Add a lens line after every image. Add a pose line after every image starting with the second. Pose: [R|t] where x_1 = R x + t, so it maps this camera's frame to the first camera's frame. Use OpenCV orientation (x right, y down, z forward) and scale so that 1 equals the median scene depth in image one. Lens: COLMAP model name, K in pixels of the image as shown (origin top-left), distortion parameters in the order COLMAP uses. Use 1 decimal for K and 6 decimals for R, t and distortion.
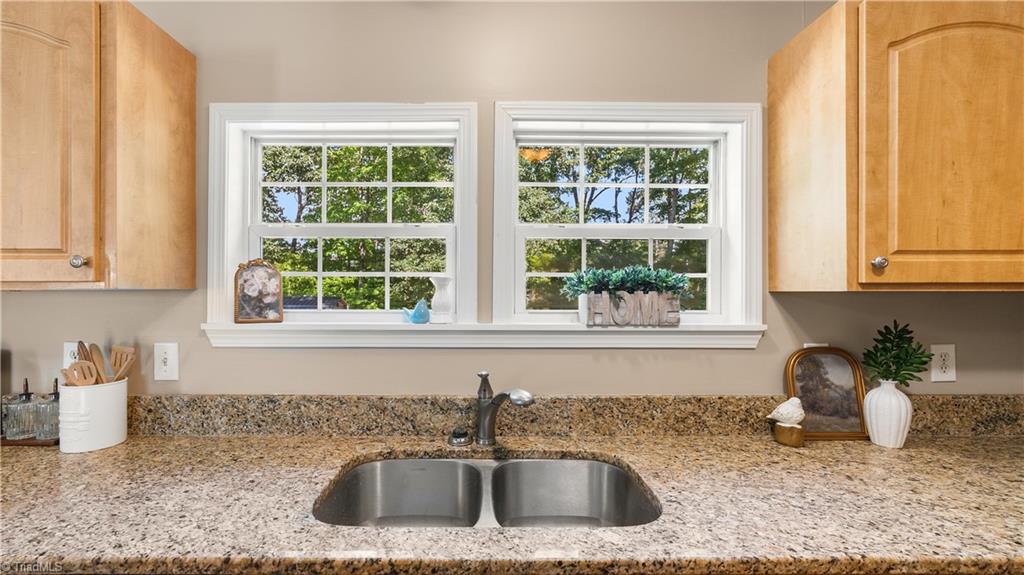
lens RADIAL K [[415.4, 0, 515.8], [0, 415.4, 293.2], [0, 0, 1]] dist [-0.008599, 0.003993]
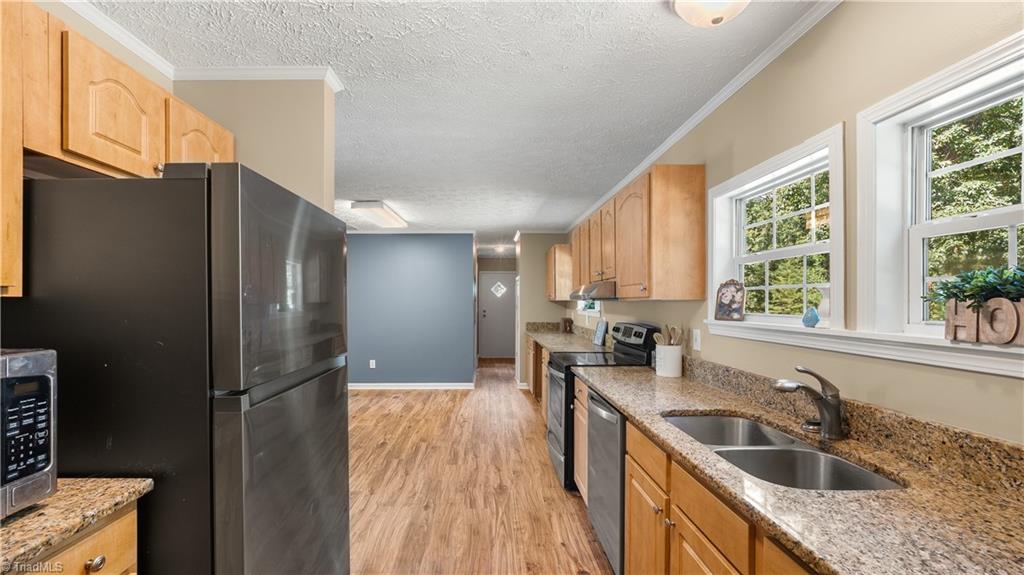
lens RADIAL K [[415.4, 0, 486.3], [0, 415.4, 302.4], [0, 0, 1]] dist [-0.008599, 0.003993]
pose [[-0.000393, 0.000551, -1.000000, 0.975626], [0.003483, 0.999994, 0.000550, -0.001338], [0.999994, -0.003483, -0.000395, 0.087567]]
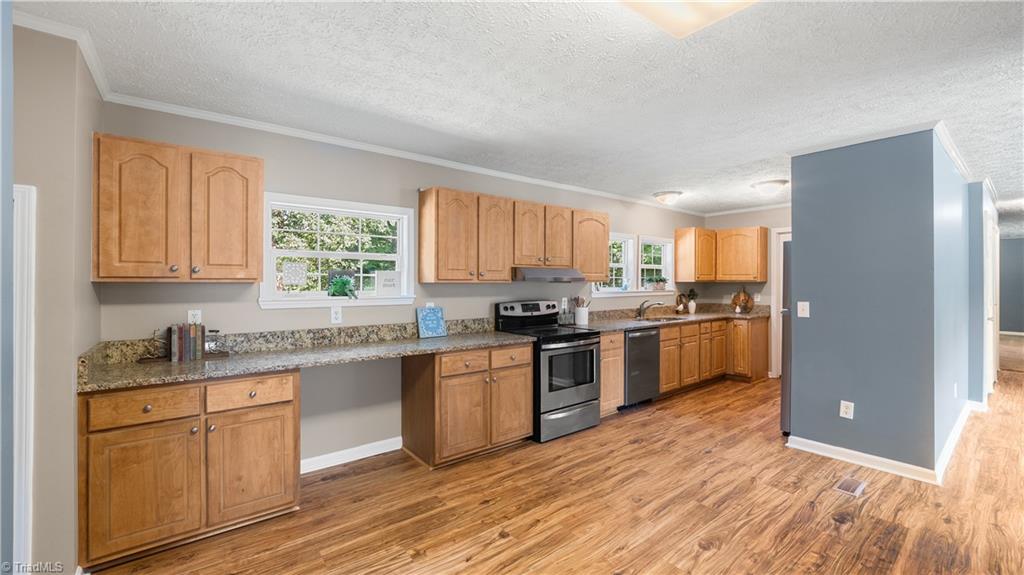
lens RADIAL K [[415.4, 0, 516.8], [0, 415.4, 284.5], [0, 0, 1]] dist [-0.008599, 0.003993]
pose [[0.781035, -0.008714, 0.624427, -3.560884], [0.001471, 0.999926, 0.012115, -0.031408], [-0.624486, -0.008544, 0.780989, -1.442498]]
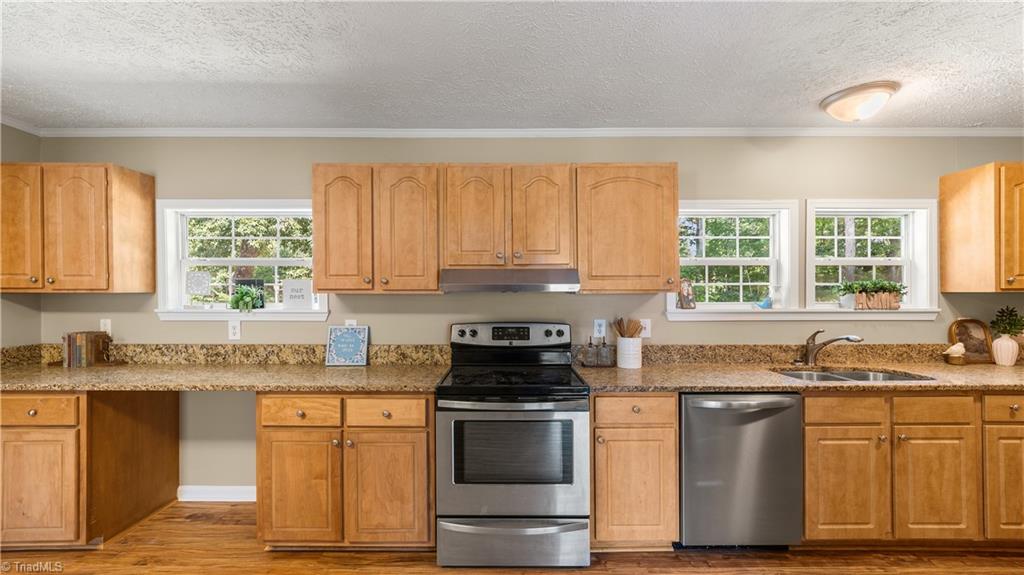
lens RADIAL K [[415.4, 0, 510.9], [0, 415.4, 290.0], [0, 0, 1]] dist [-0.008599, 0.003993]
pose [[0.999985, -0.004634, 0.002777, -1.529391], [0.004641, 0.999986, -0.002533, -0.019601], [-0.002765, 0.002546, 0.999993, -1.036387]]
